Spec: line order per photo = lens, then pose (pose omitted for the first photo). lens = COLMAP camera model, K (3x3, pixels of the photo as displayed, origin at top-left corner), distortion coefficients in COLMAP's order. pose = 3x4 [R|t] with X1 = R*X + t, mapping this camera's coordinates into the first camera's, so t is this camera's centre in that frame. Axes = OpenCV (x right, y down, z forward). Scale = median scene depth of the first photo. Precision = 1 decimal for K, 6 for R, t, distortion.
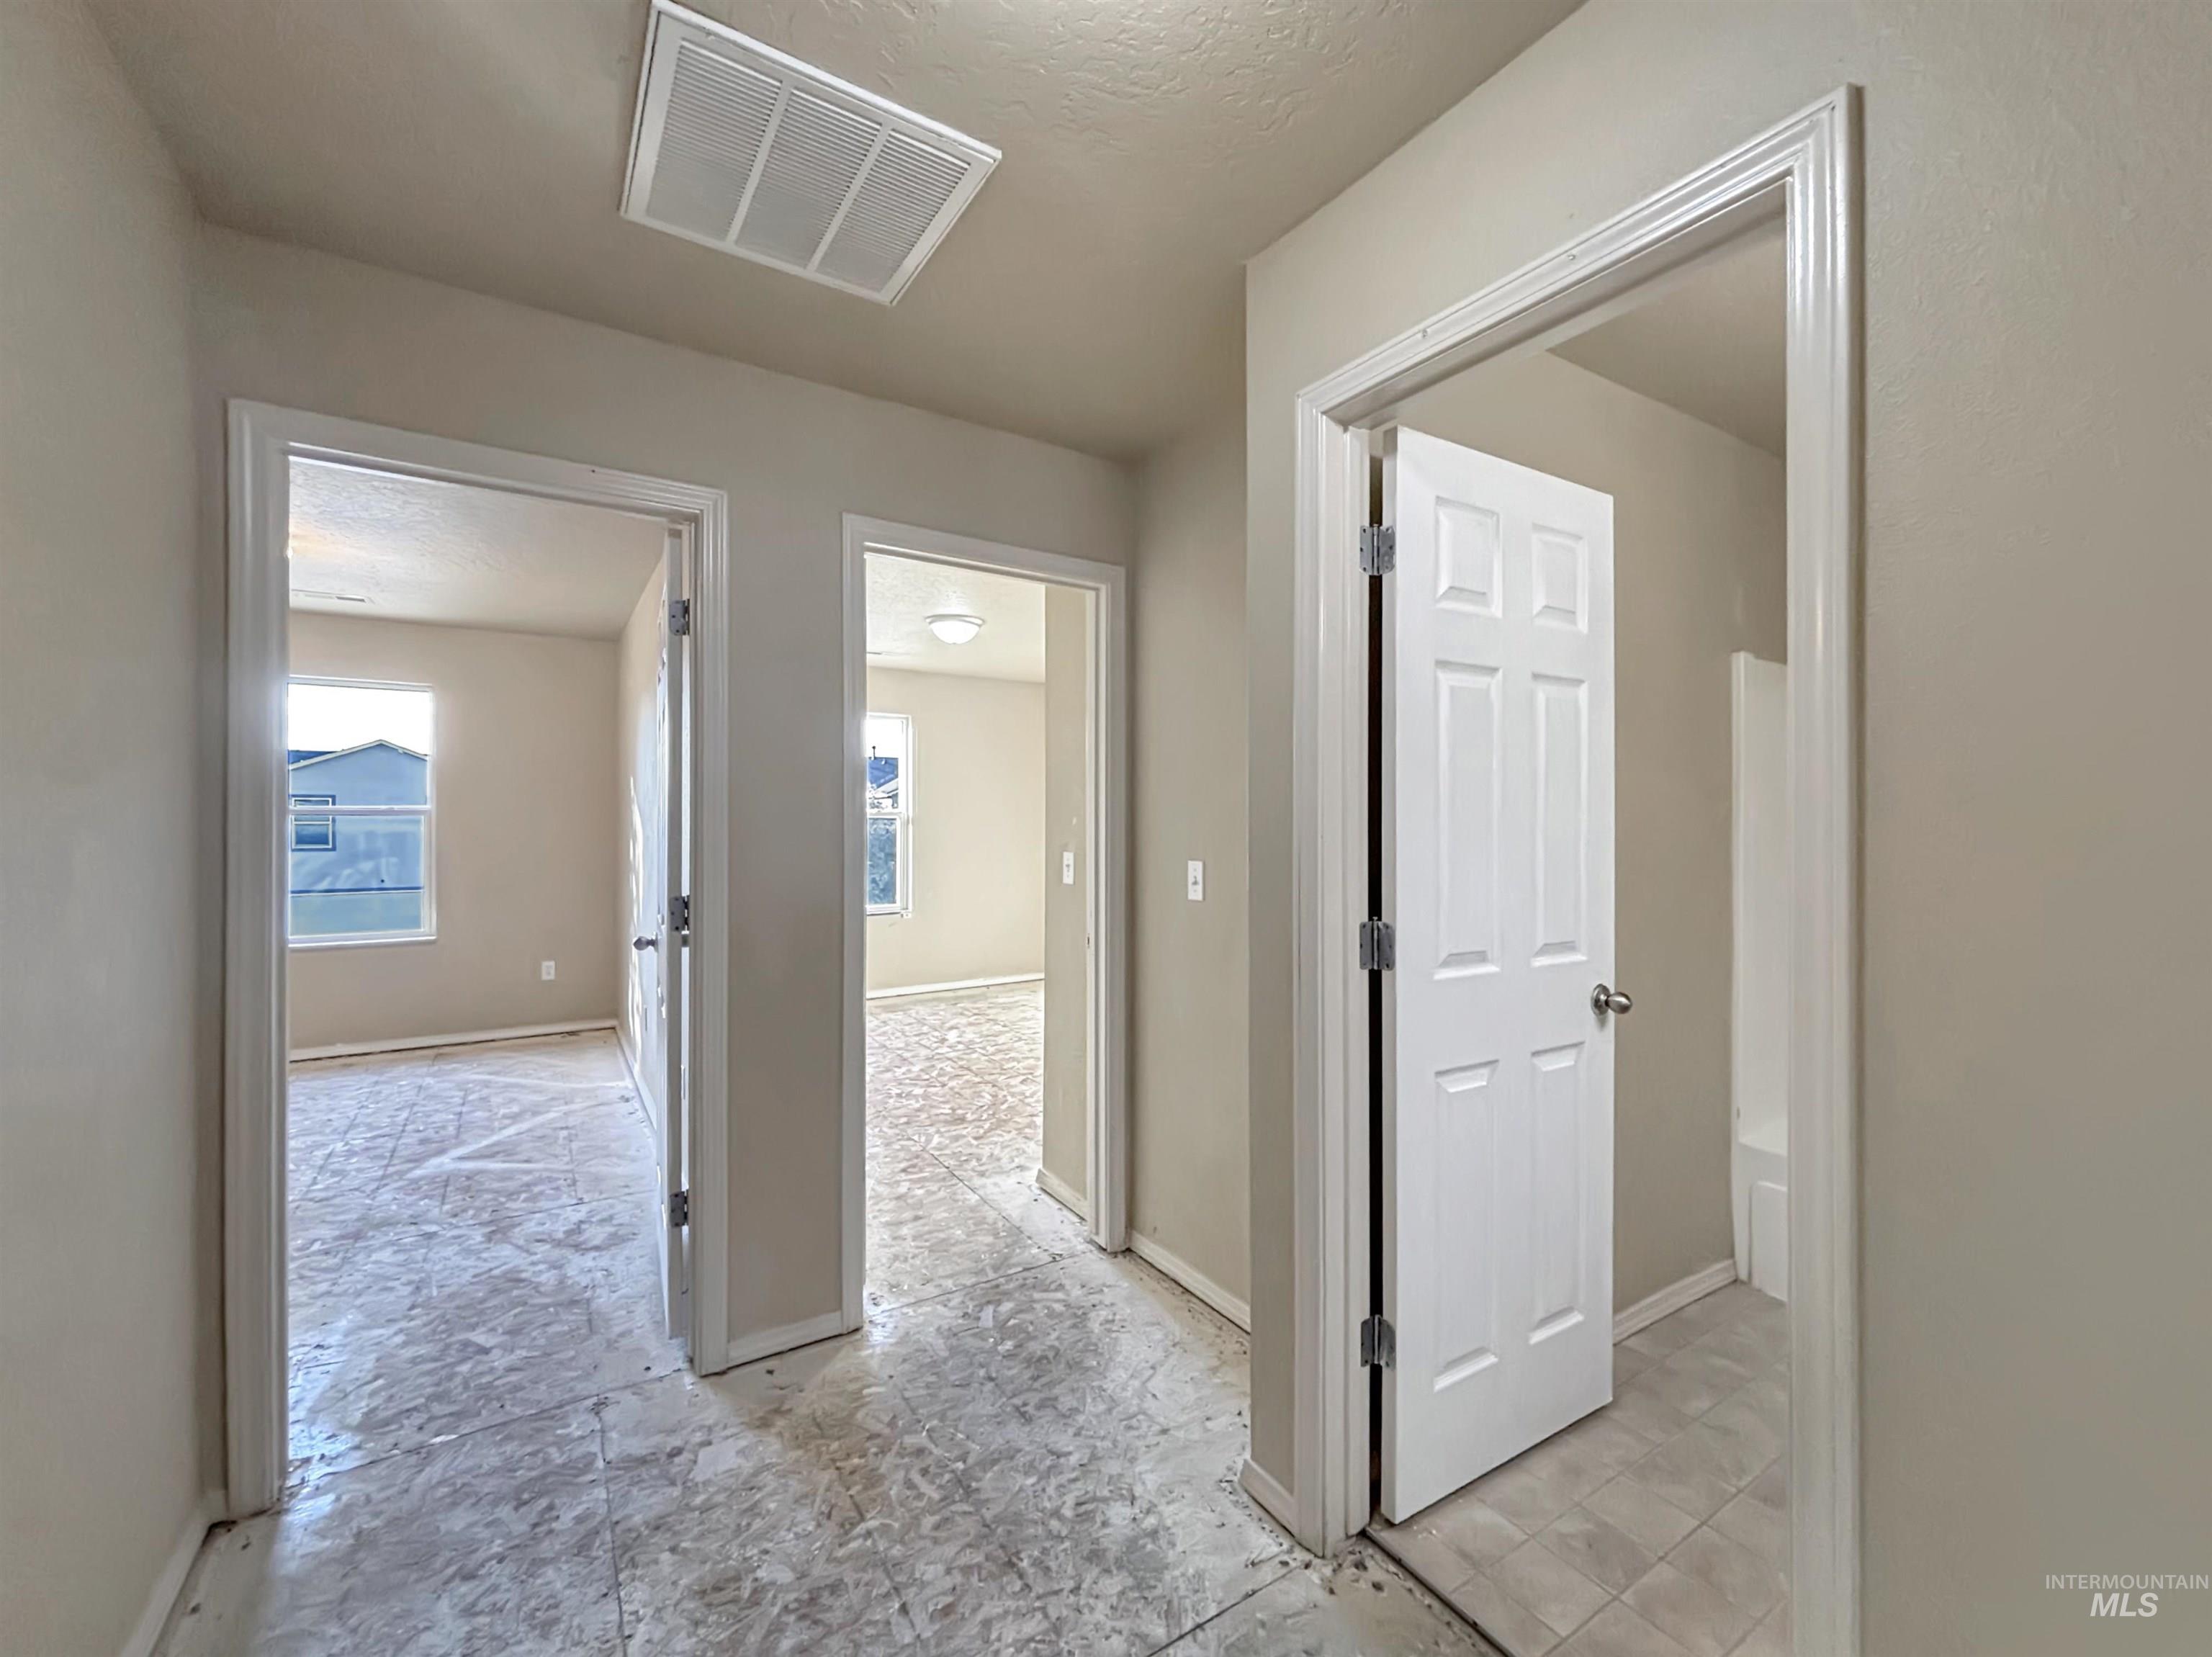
lens RADIAL K [[918.4, 0, 1100.0], [0, 918.4, 825.8], [0, 0, 1]] dist [0.006365, -0.001769]
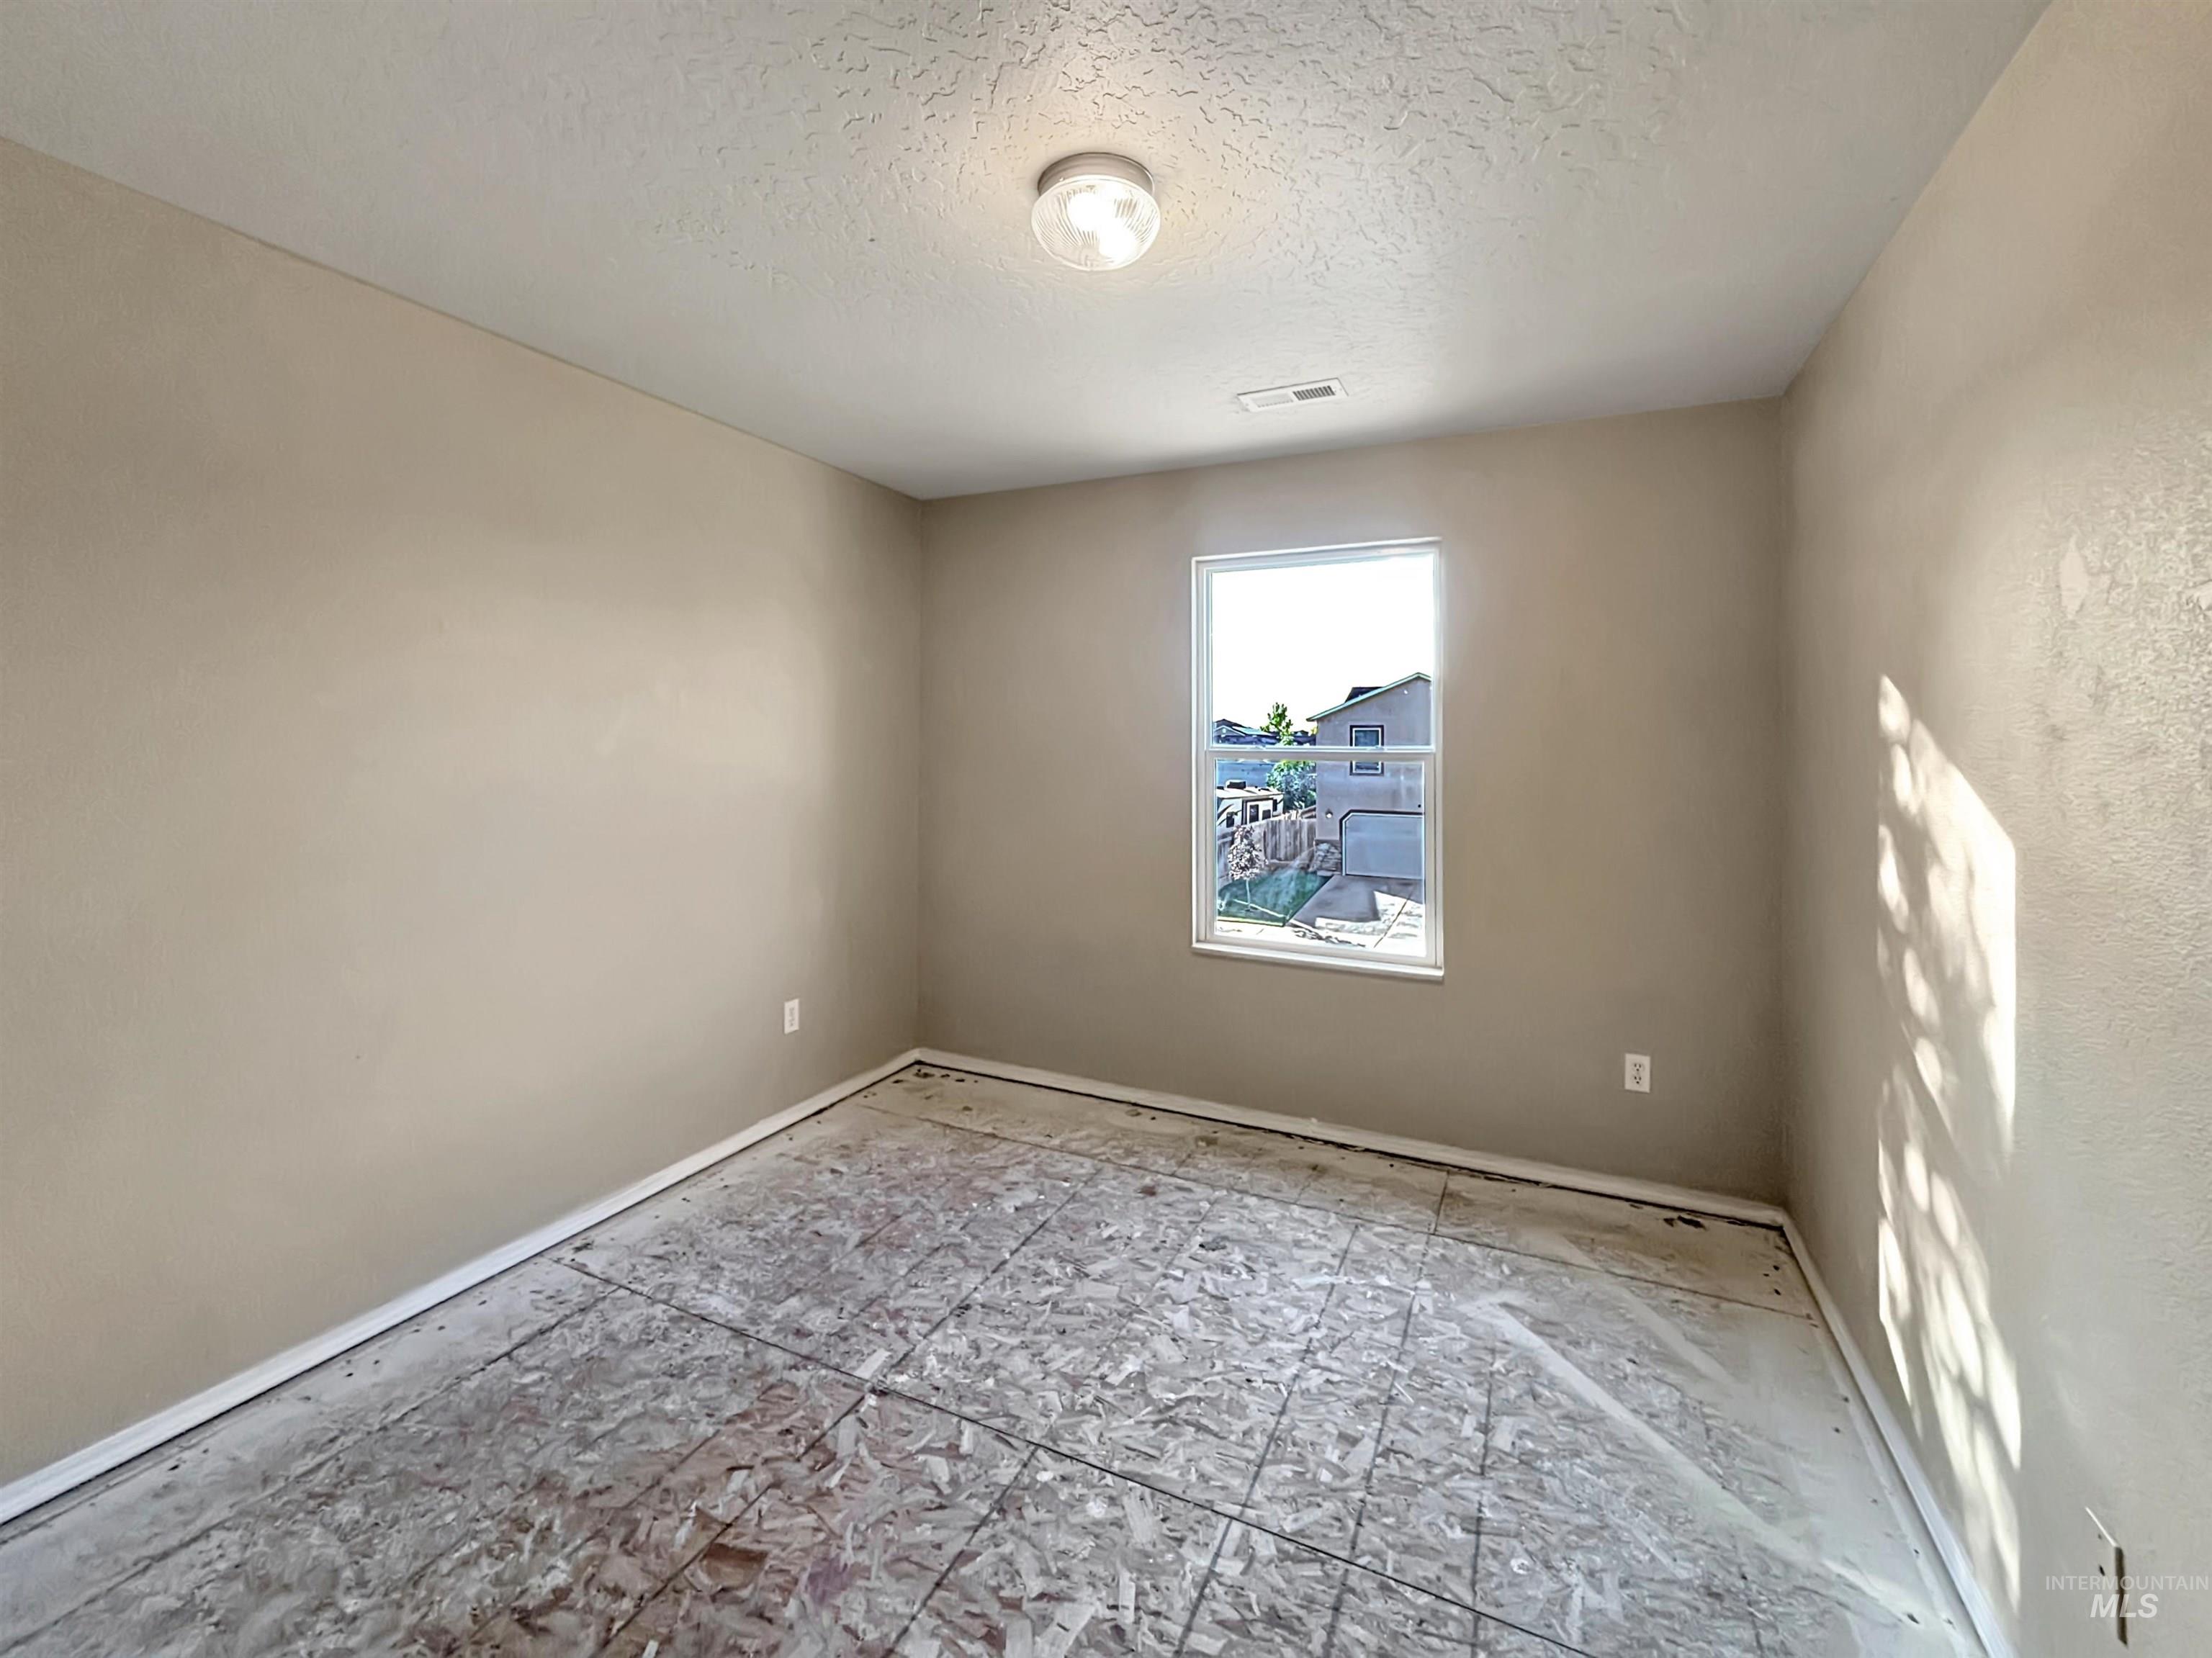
lens RADIAL K [[918.3, 0, 1086.5], [0, 918.3, 738.5], [0, 0, 1]] dist [0.006365, -0.001769]
pose [[0.525693, -0.006680, -0.850648, -0.796026], [-0.002510, 0.999953, -0.009403, -0.049300], [0.850671, 0.007079, 0.525651, 1.160269]]
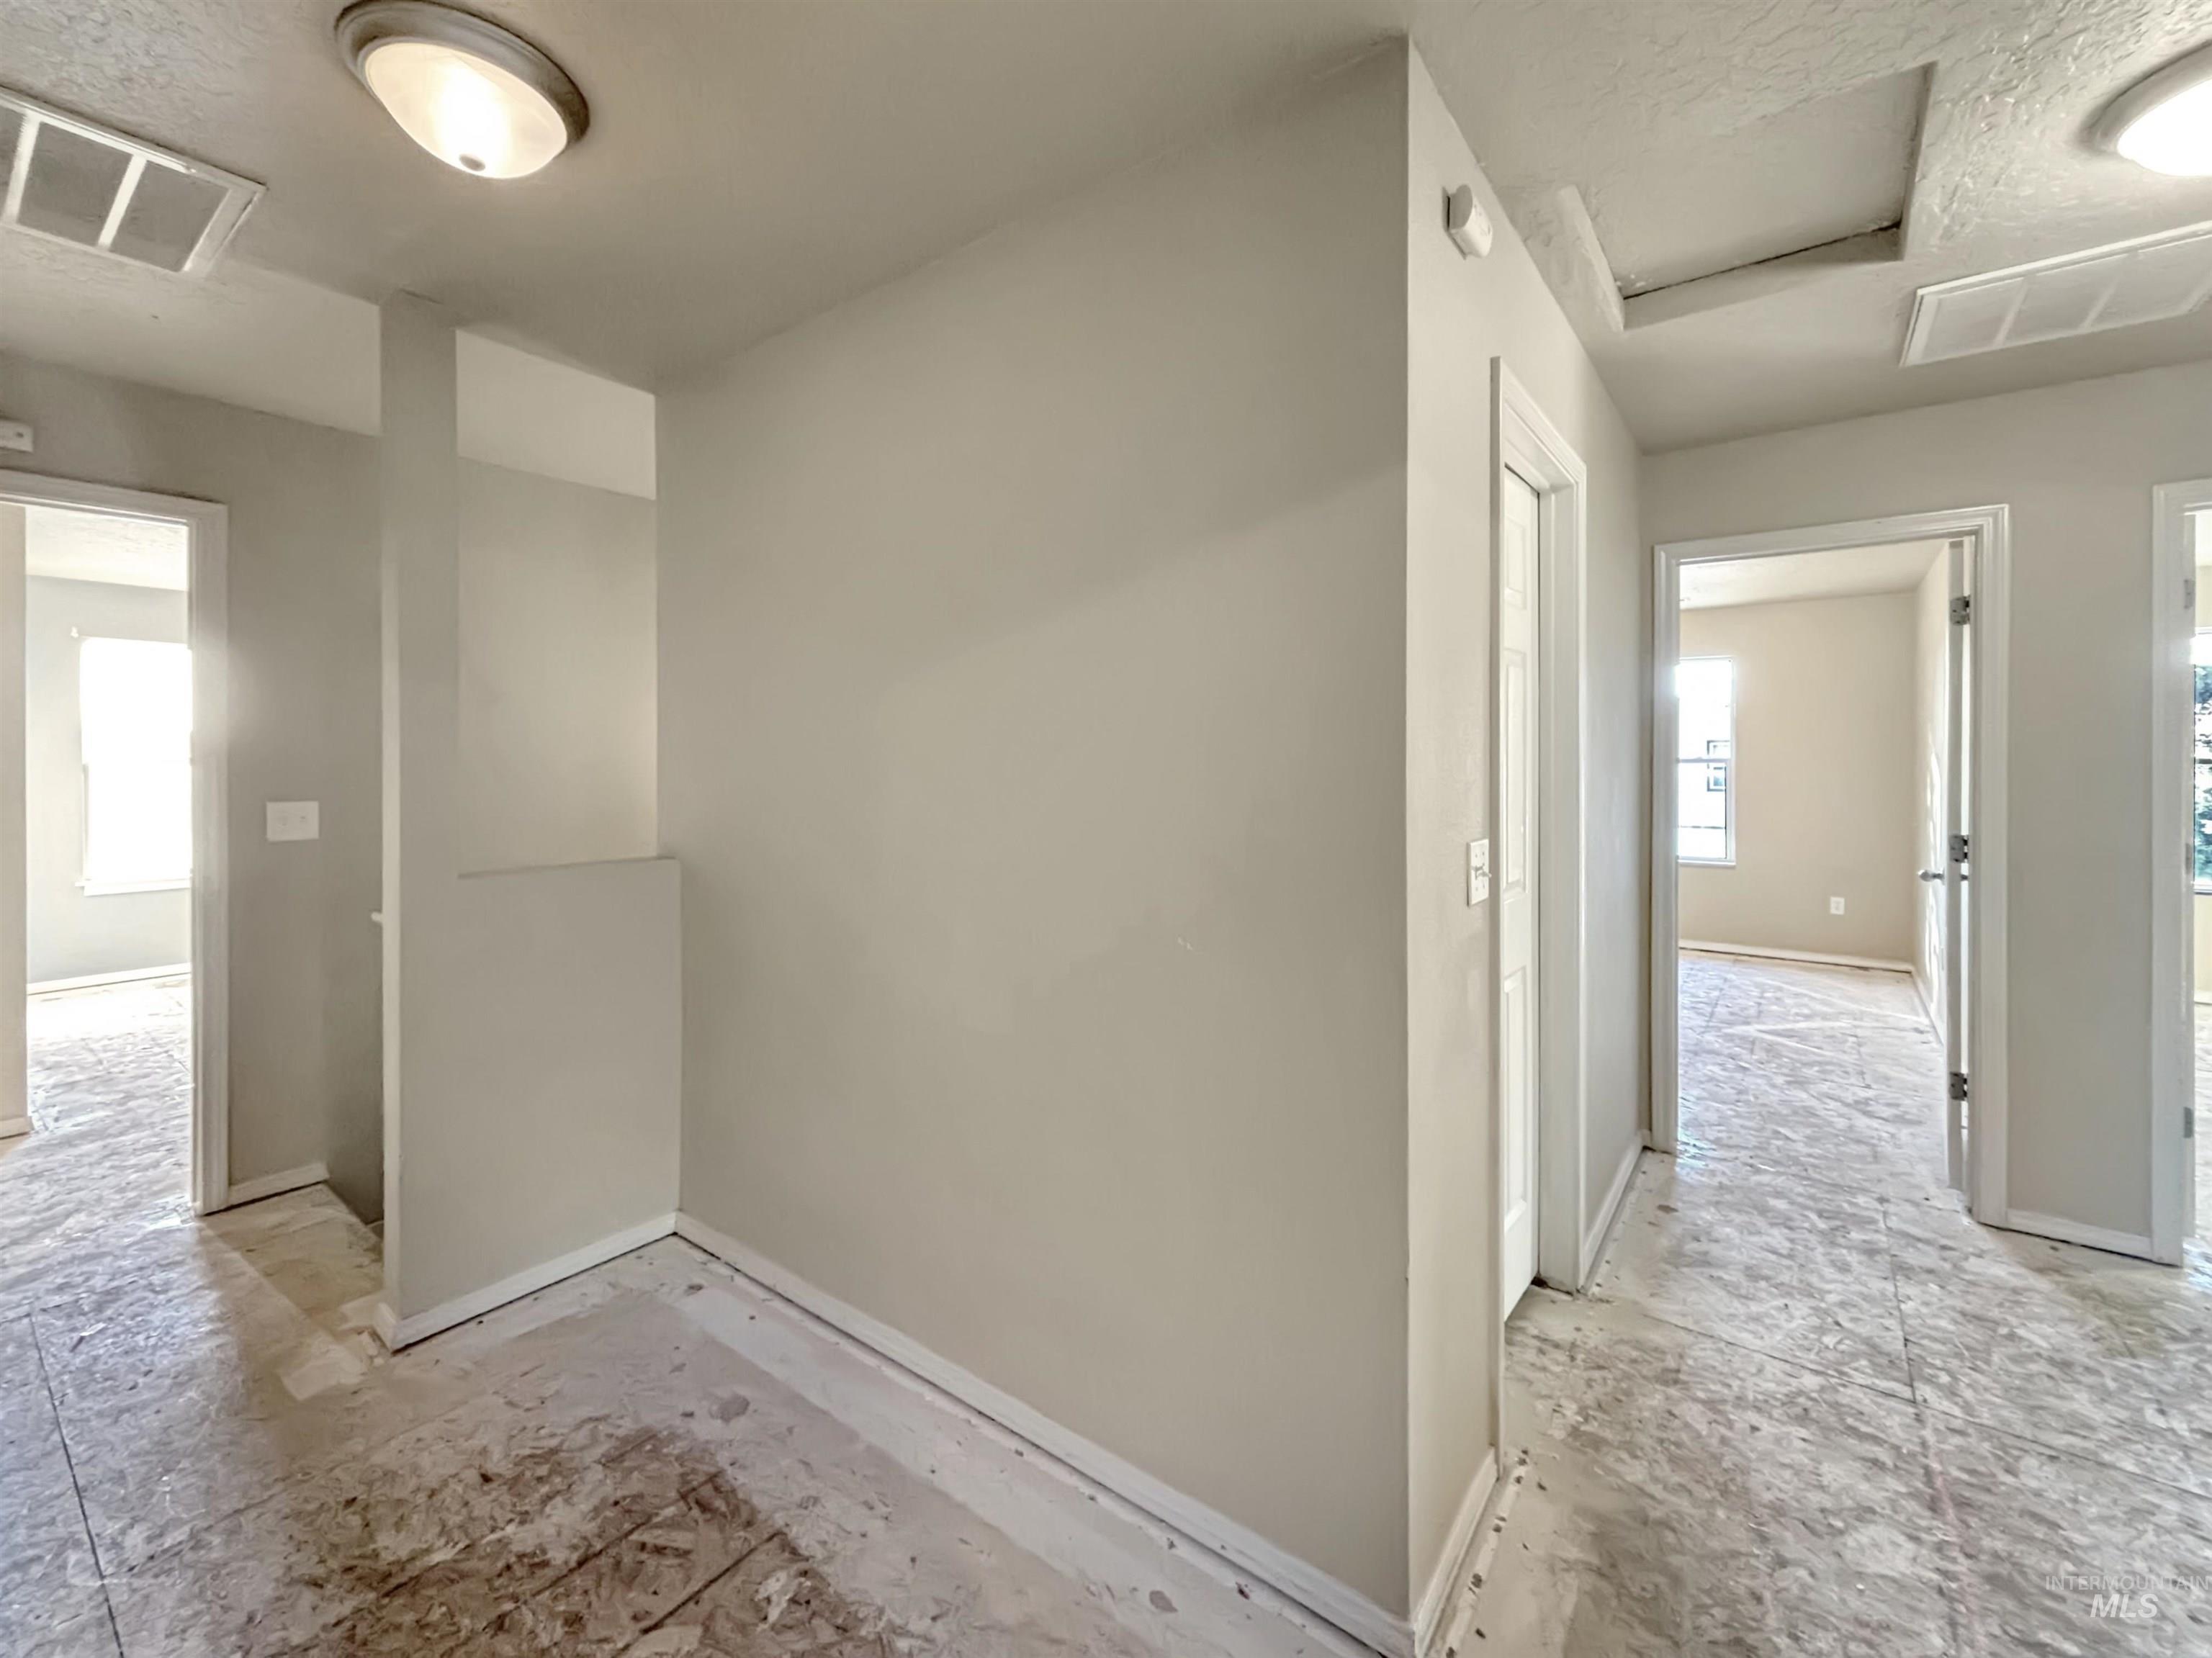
lens RADIAL K [[918.3, 0, 1085.5], [0, 918.3, 773.7], [0, 0, 1]] dist [0.006365, -0.001769]
pose [[0.342848, 0.005292, -0.939376, 0.304537], [-0.001325, 0.999986, 0.005149, -0.010120], [0.939390, -0.000521, 0.342851, -0.529310]]
